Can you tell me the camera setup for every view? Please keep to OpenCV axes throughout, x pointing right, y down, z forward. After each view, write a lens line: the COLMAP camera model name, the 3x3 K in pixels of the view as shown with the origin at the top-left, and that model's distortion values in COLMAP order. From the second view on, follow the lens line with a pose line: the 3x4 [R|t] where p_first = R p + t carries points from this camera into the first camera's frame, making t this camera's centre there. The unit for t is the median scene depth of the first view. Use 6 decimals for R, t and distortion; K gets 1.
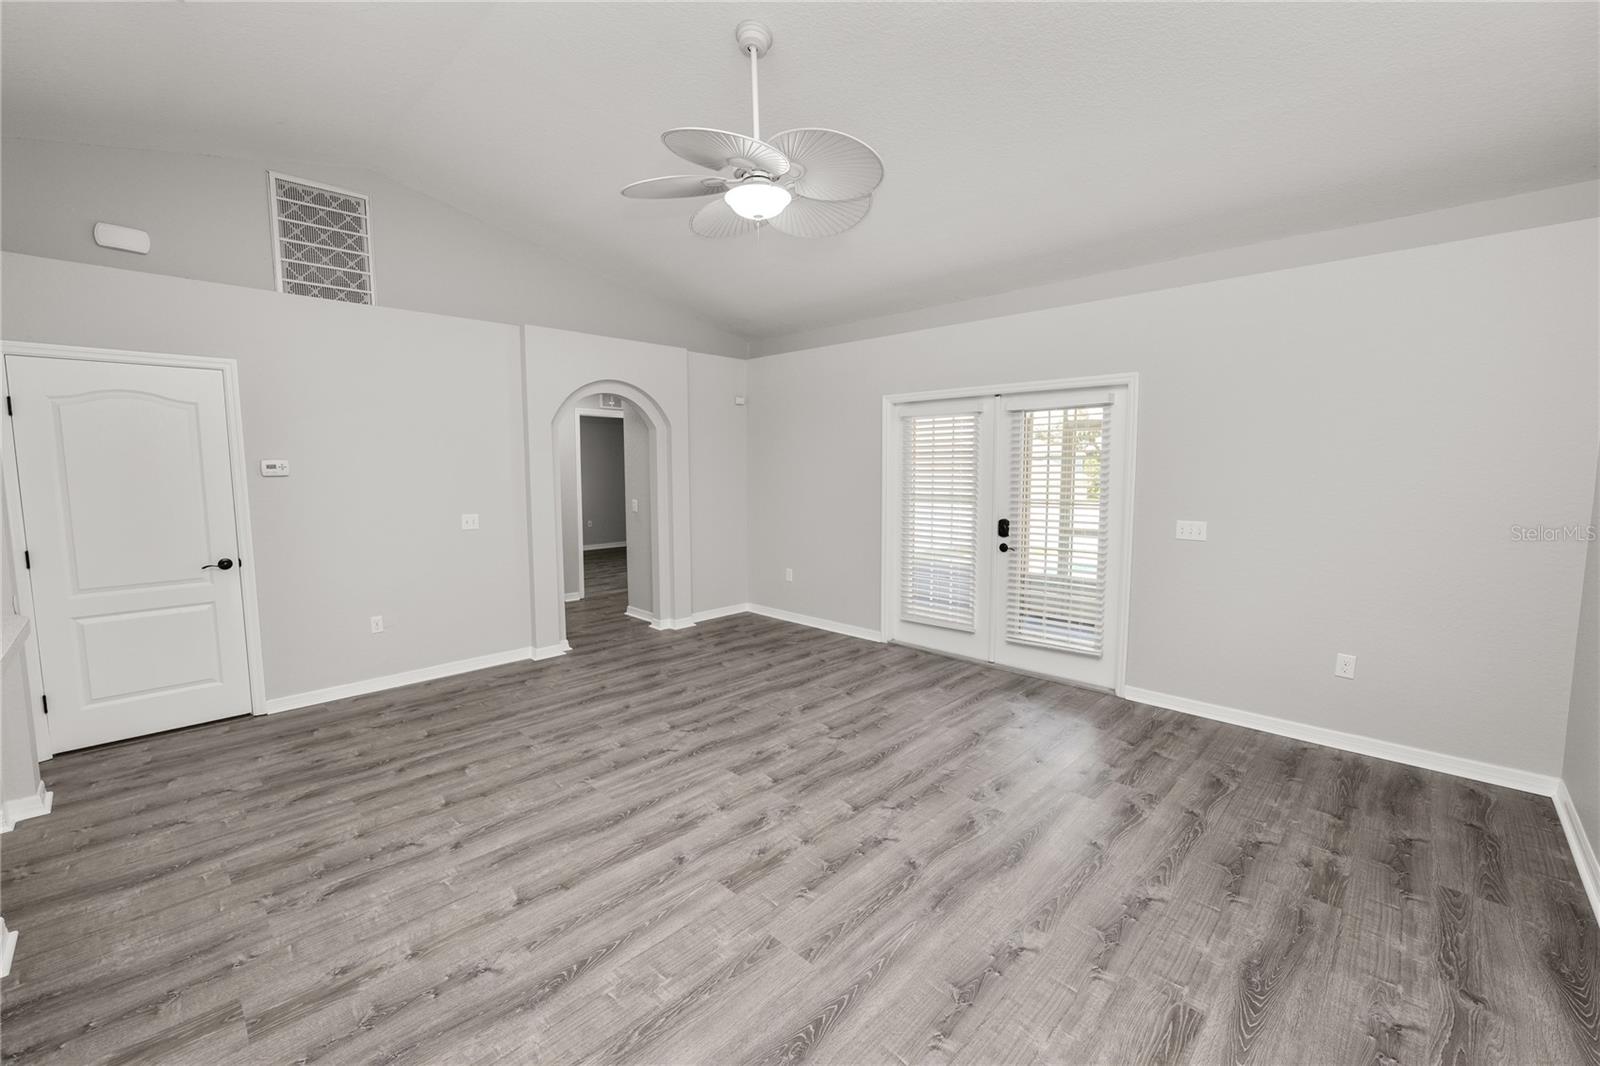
lens RADIAL K [[651.9, 0, 803.2], [0, 651.9, 533.0], [0, 0, 1]] dist [-0.010207, -0.000466]
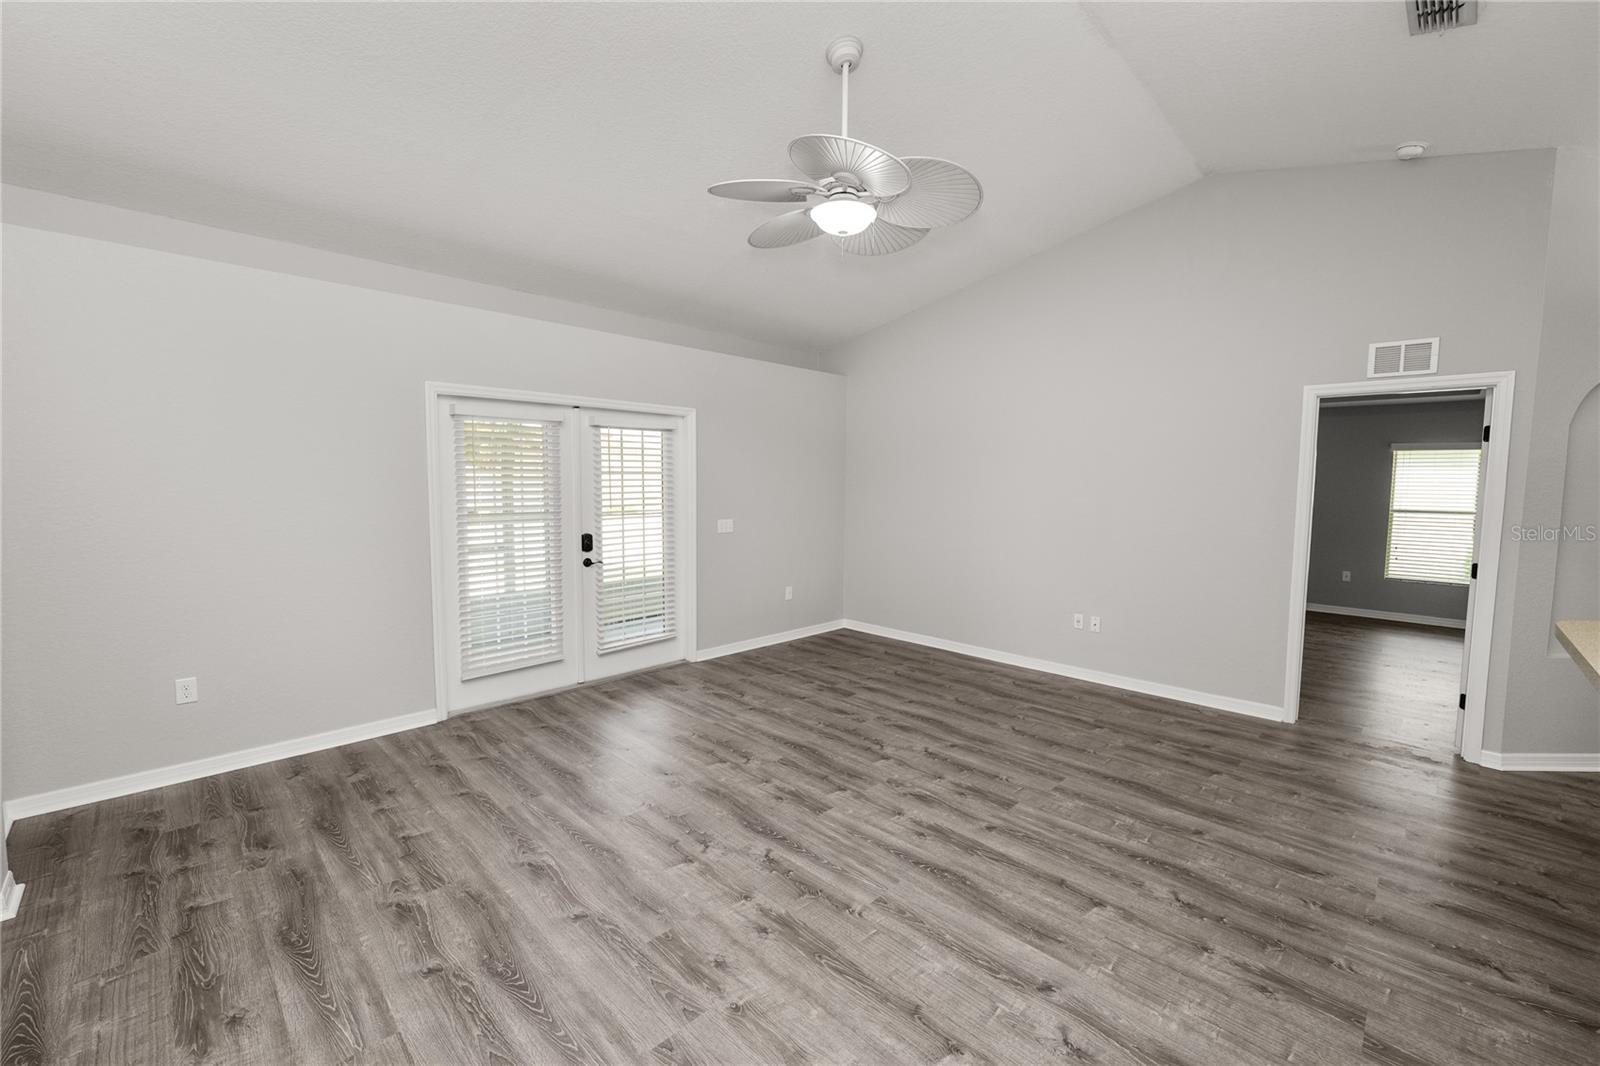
lens RADIAL K [[651.9, 0, 800.1], [0, 651.9, 529.5], [0, 0, 1]] dist [-0.010207, -0.000466]
pose [[0.009532, -0.071367, 0.997405, -0.963210], [0.095402, 0.992965, 0.070138, -0.094562], [-0.995393, 0.094486, 0.016273, 0.944407]]
